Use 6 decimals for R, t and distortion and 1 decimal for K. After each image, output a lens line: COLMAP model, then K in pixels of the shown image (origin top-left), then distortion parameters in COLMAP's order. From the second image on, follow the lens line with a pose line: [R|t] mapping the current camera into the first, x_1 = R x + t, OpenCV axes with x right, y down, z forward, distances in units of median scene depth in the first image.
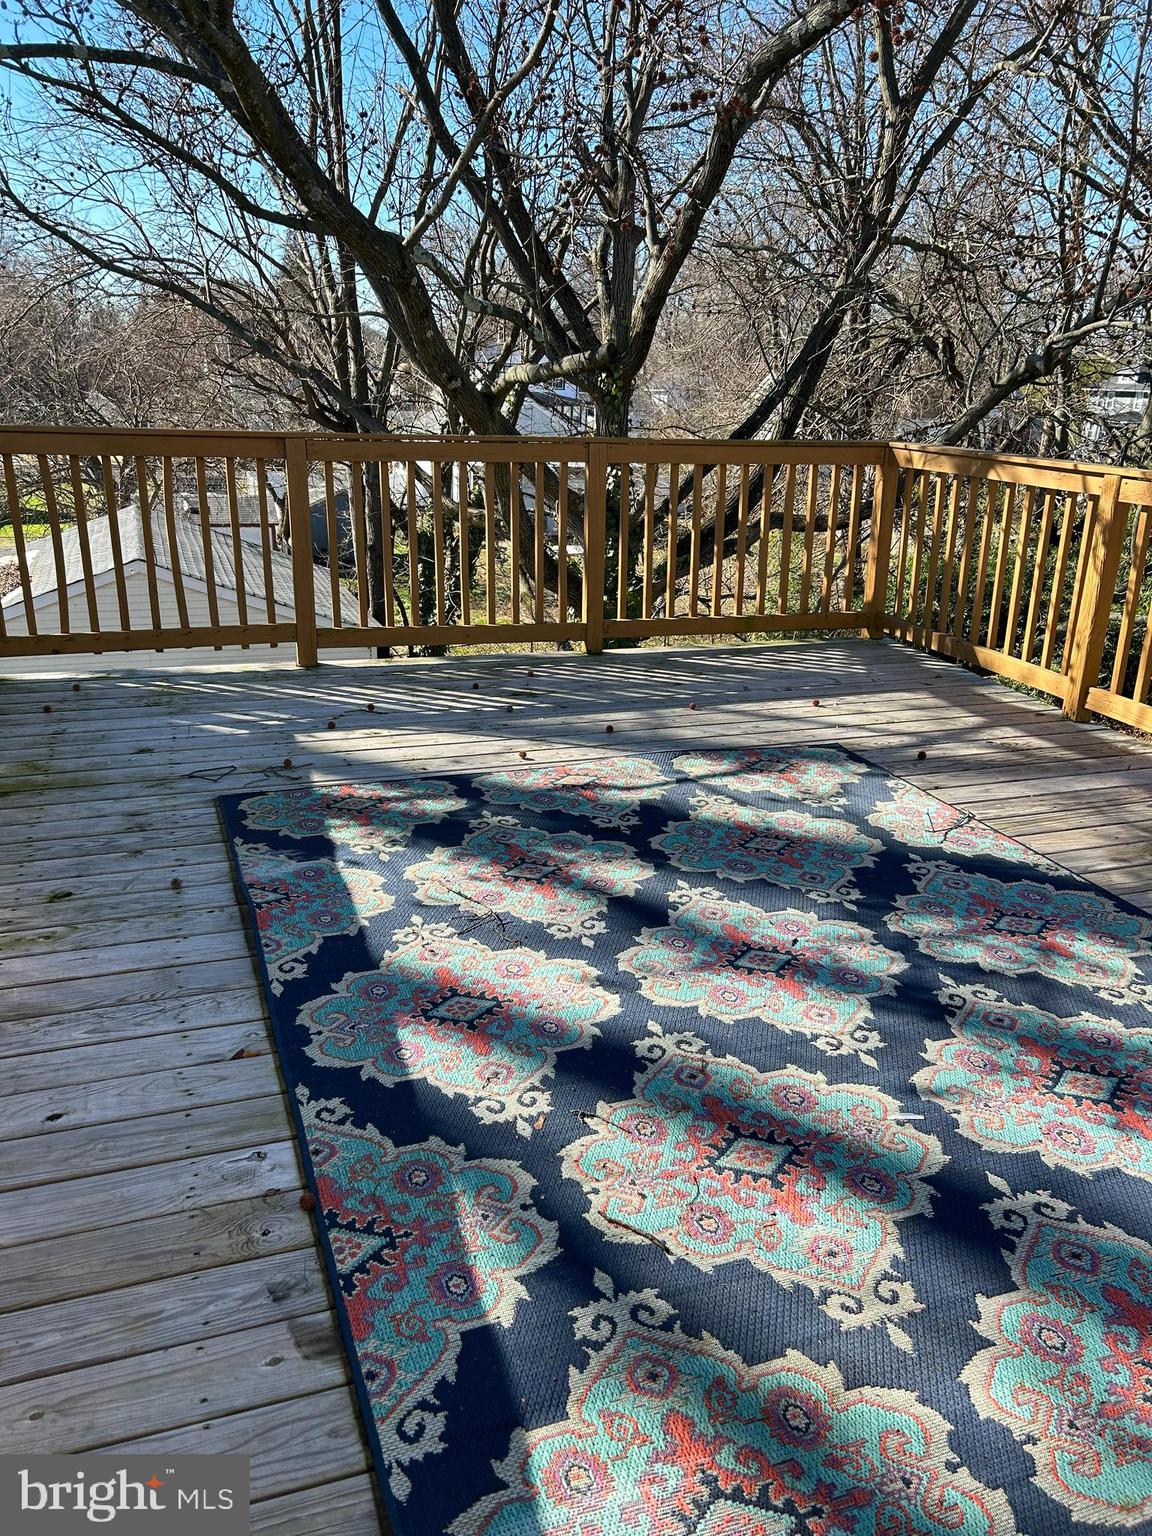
lens RADIAL K [[1155.8, 0, 579.7], [0, 1155.8, 771.2], [0, 0, 1]] dist [0.026104, -0.026098]
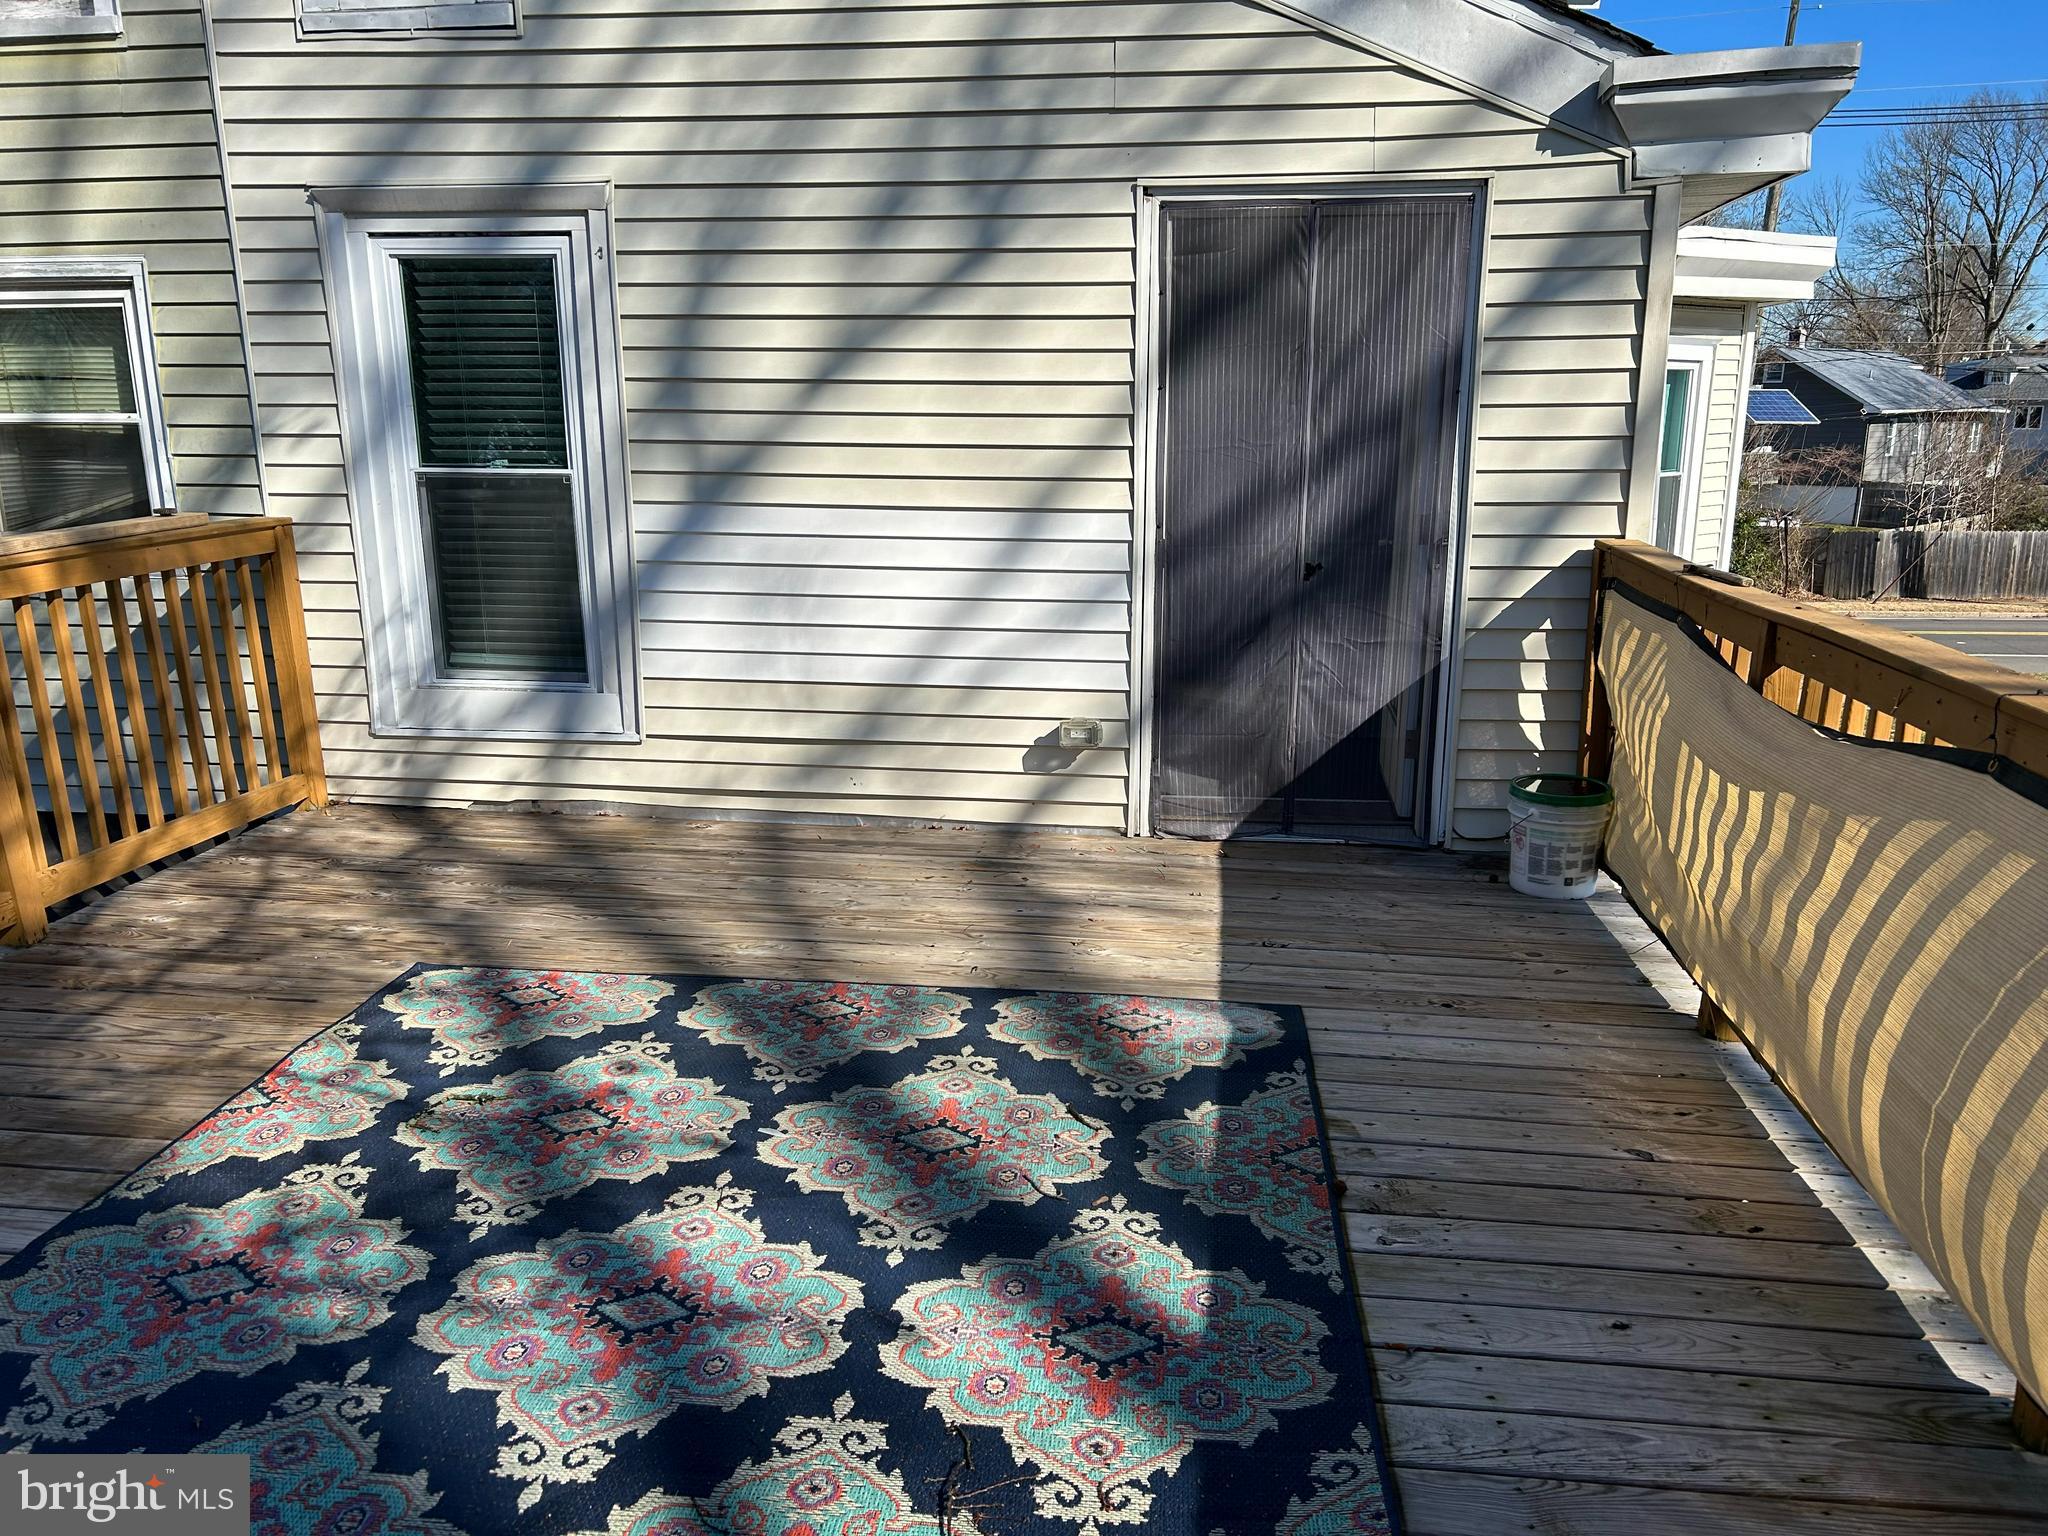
lens RADIAL K [[1541.0, 0, 1024.9], [0, 1541.0, 768.1], [0, 0, 1]] dist [0.026104, -0.026098]
pose [[-0.894006, -0.132117, 0.428133, -0.460333], [0.120991, 0.848854, 0.514595, -0.649689], [-0.431410, 0.511851, -0.742896, 1.706236]]
